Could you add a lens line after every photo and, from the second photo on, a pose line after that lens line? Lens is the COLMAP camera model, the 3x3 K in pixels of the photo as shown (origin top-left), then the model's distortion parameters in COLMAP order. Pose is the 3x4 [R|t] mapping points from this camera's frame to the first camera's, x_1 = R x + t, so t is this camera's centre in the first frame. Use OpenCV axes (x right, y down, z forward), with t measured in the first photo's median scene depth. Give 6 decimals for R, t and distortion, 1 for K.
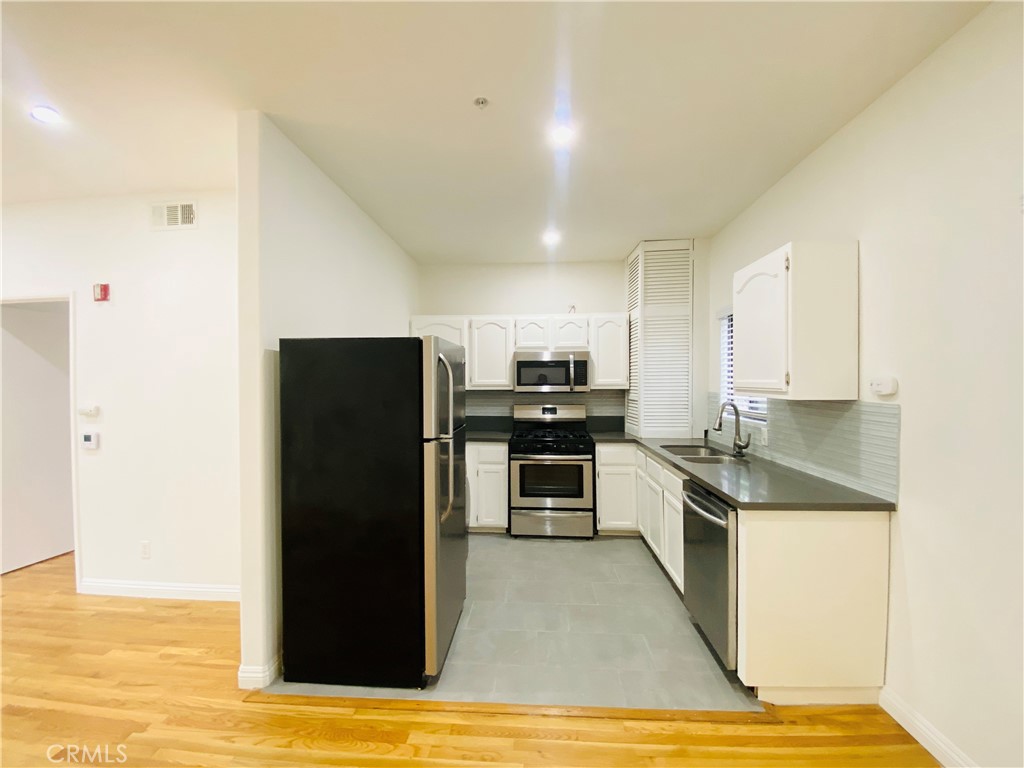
lens RADIAL K [[417.9, 0, 517.5], [0, 417.9, 382.2], [0, 0, 1]] dist [-0.000443, -0.012892]
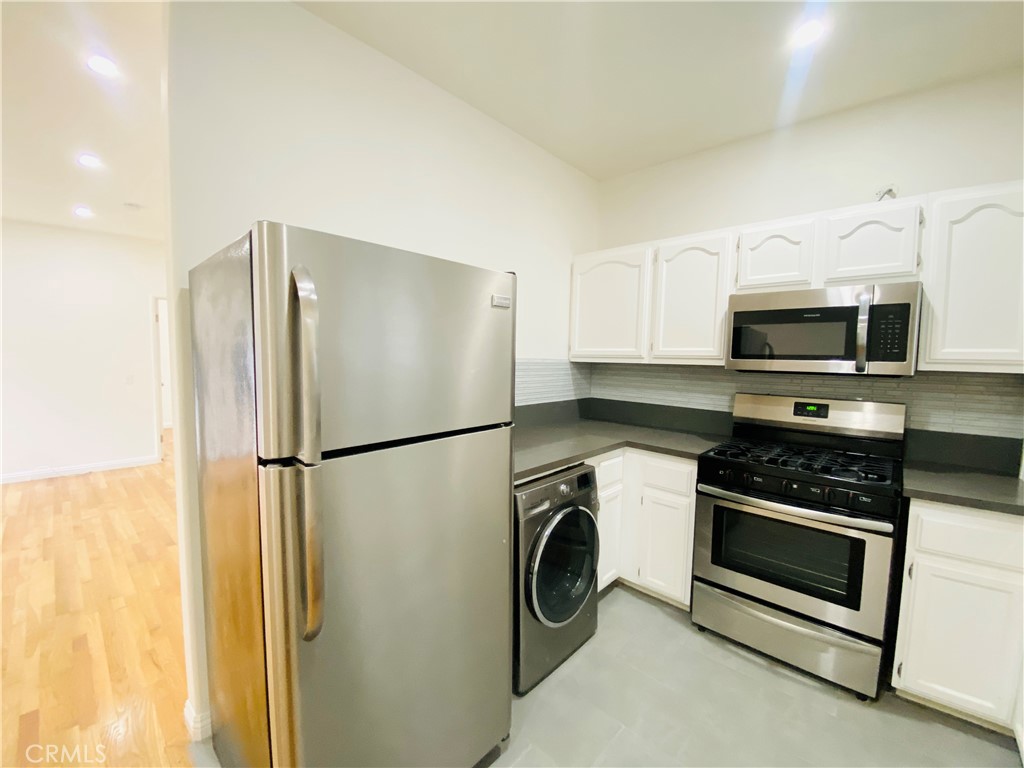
lens RADIAL K [[413.1, 0, 508.8], [0, 413.1, 384.7], [0, 0, 1]] dist [-0.000156, -0.017721]
pose [[0.749374, 0.062091, -0.659230, 0.143824], [-0.019547, 0.997234, 0.071706, 0.010416], [0.661859, -0.040849, 0.748515, 0.428523]]
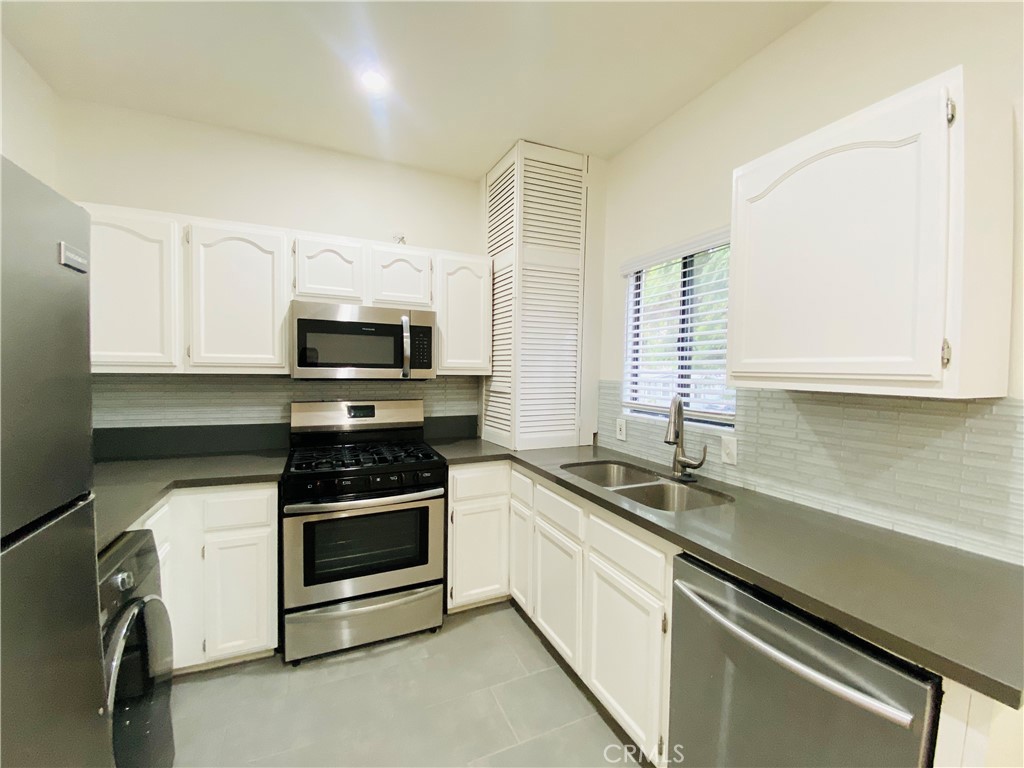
lens RADIAL K [[418.0, 0, 514.5], [0, 418.0, 383.9], [0, 0, 1]] dist [0.043362, -0.044802]
pose [[0.889995, -0.000057, 0.455970, -0.000859], [-0.015726, 0.999401, 0.030818, 0.010078], [-0.455698, -0.034599, 0.889462, 0.430513]]
